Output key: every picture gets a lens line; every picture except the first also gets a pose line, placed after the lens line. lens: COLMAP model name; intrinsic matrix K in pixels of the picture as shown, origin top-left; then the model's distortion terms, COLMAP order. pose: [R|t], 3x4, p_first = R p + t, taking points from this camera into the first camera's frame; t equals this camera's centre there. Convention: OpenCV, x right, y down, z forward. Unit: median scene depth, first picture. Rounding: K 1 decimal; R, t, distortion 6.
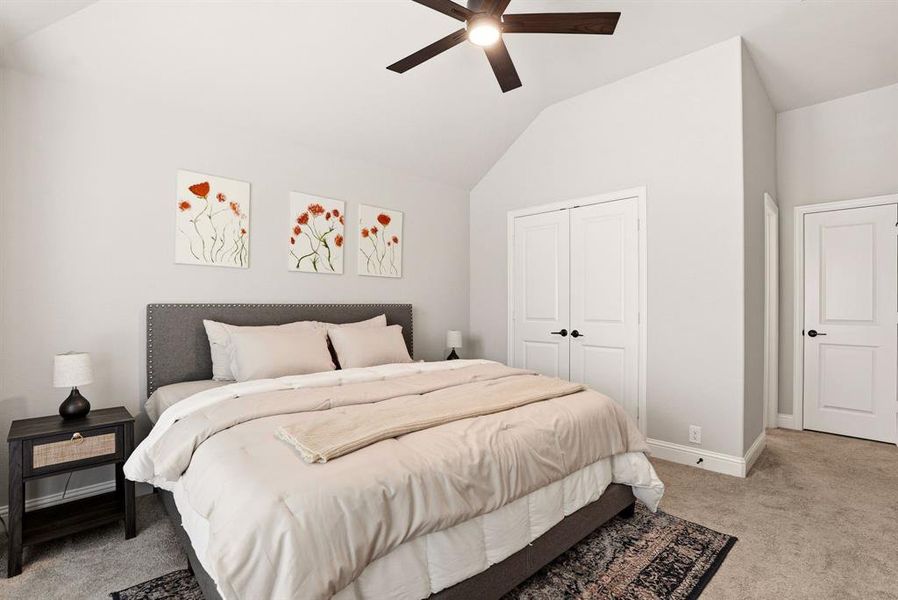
lens RADIAL K [[442.1, 0, 448.1], [0, 442.1, 302.5], [0, 0, 1]] dist [0.001806, 0.000434]
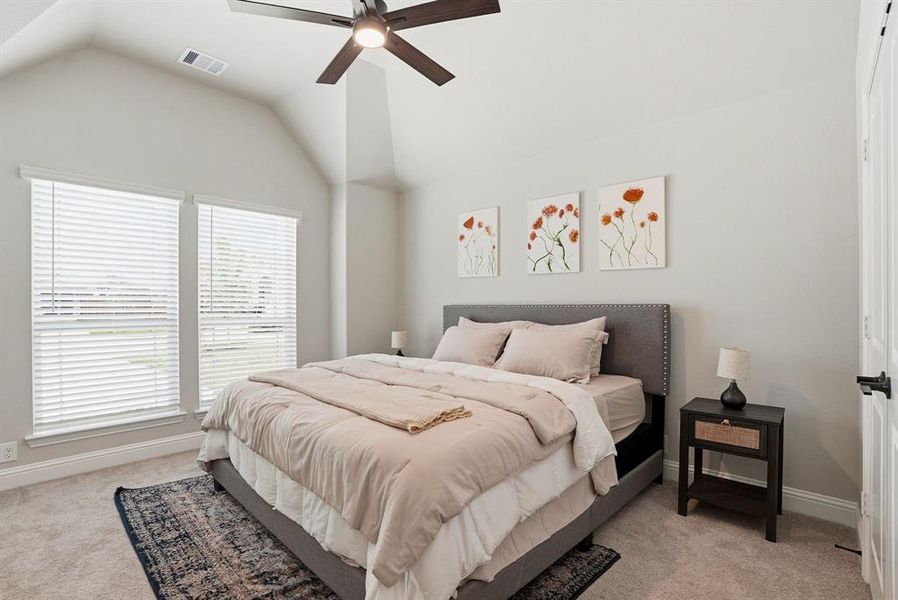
lens RADIAL K [[442.1, 0, 448.3], [0, 442.1, 305.7], [0, 0, 1]] dist [0.001806, 0.000434]
pose [[0.054178, -0.001251, -0.998531, 0.668604], [0.008428, 0.999964, -0.000796, 0.004622], [0.998496, -0.008373, 0.054186, 0.686930]]
